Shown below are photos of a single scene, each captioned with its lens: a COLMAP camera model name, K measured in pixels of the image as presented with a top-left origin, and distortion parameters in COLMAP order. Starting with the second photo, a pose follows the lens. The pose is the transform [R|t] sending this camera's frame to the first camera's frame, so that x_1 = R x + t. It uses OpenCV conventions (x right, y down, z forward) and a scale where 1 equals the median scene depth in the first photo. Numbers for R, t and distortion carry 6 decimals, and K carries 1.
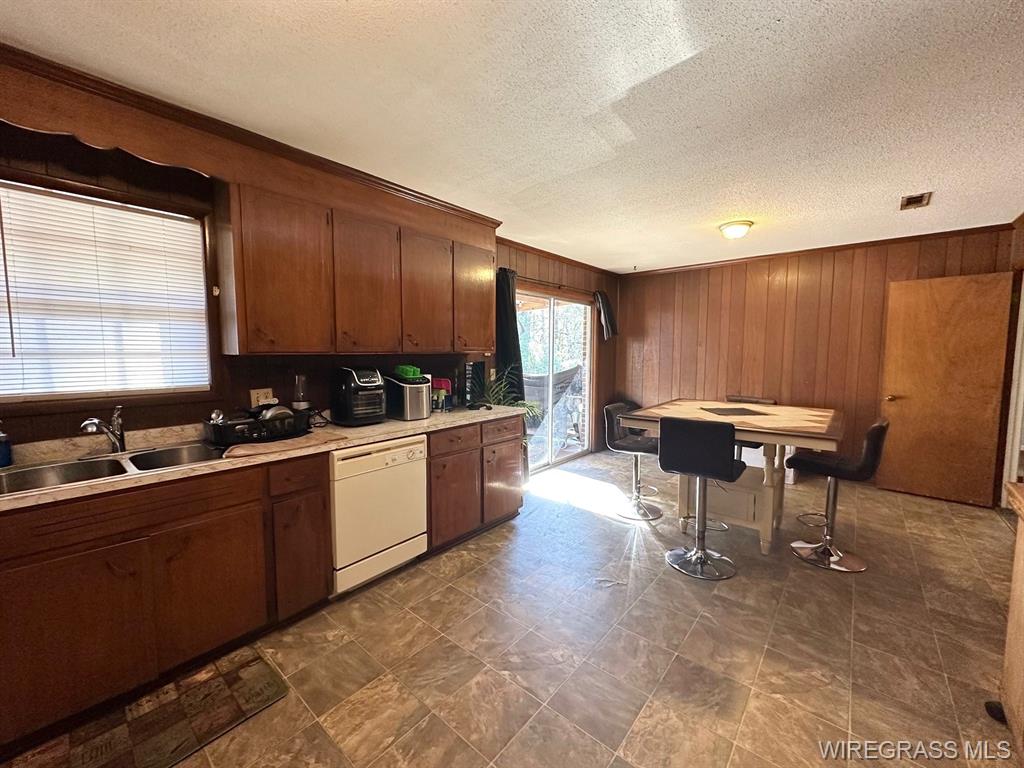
lens RADIAL K [[409.2, 0, 512.4], [0, 409.2, 381.9], [0, 0, 1]] dist [-0.002242, -0.000209]
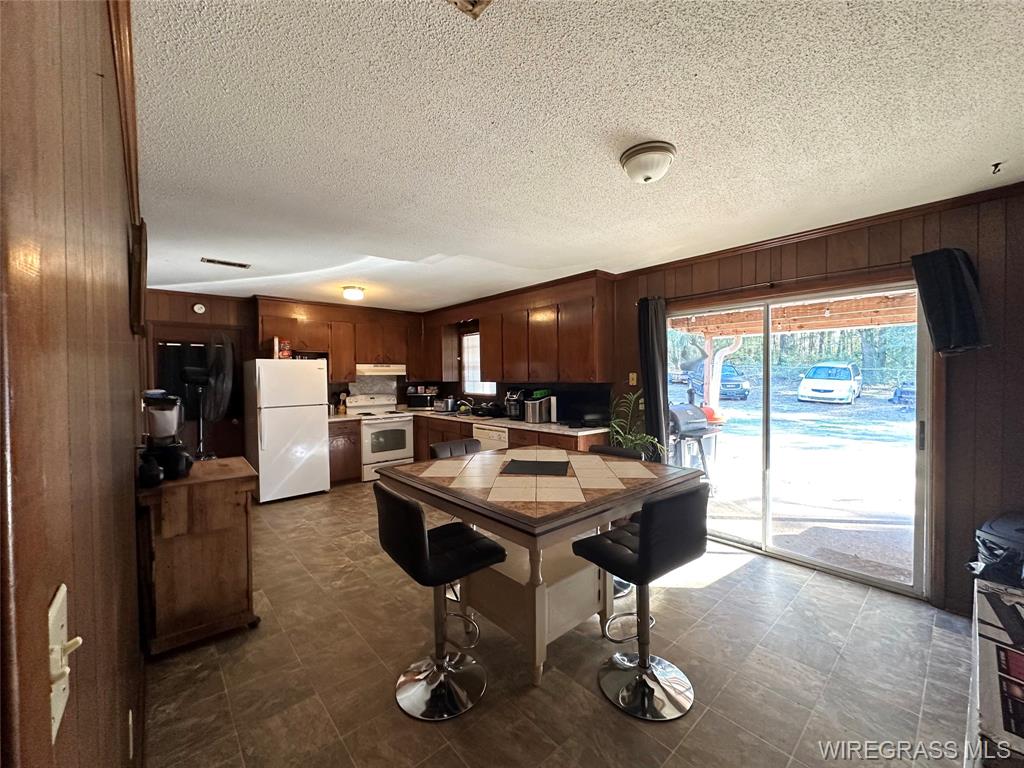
lens RADIAL K [[407.8, 0, 512.1], [0, 407.8, 385.2], [0, 0, 1]] dist [-0.000154, -0.000107]
pose [[-0.142983, 0.022599, -0.989467, 1.891815], [-0.066368, 0.997270, 0.032368, -0.145357], [0.987497, 0.070297, -0.141093, 1.566282]]
